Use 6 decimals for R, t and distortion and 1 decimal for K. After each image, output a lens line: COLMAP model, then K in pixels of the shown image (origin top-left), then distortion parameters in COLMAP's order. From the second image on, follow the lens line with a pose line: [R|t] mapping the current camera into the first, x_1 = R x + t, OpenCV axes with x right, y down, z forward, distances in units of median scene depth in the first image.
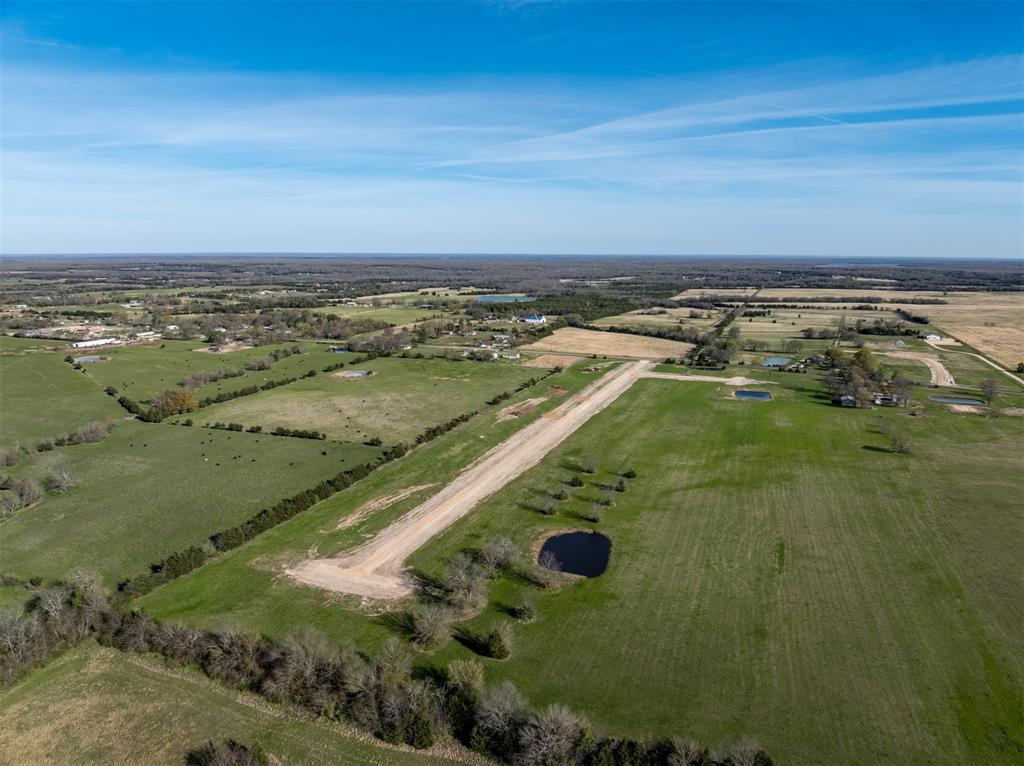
lens RADIAL K [[758.9, 0, 490.4], [0, 758.9, 380.6], [0, 0, 1]] dist [-0.035716, 0.000715]
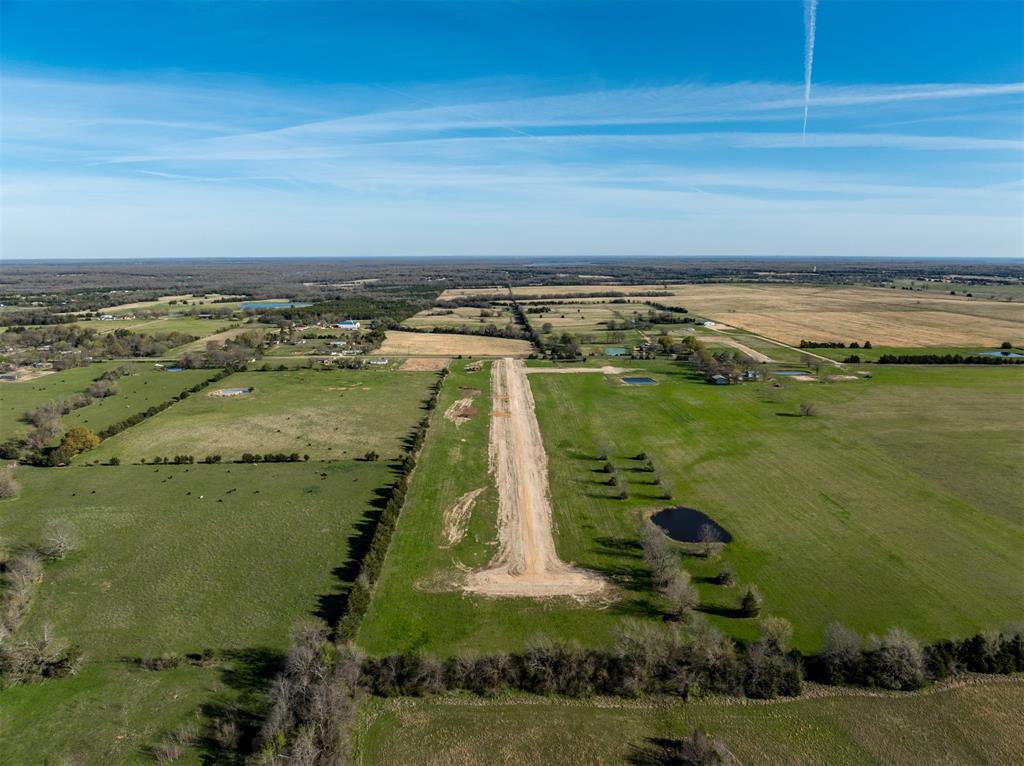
lens RADIAL K [[758.9, 0, 490.4], [0, 758.9, 380.6], [0, 0, 1]] dist [-0.035716, 0.000715]
pose [[0.912807, -0.074159, 0.401601, -0.393130], [0.074976, 0.997091, 0.013705, -0.017253], [-0.401449, 0.017601, 0.915712, 0.055020]]
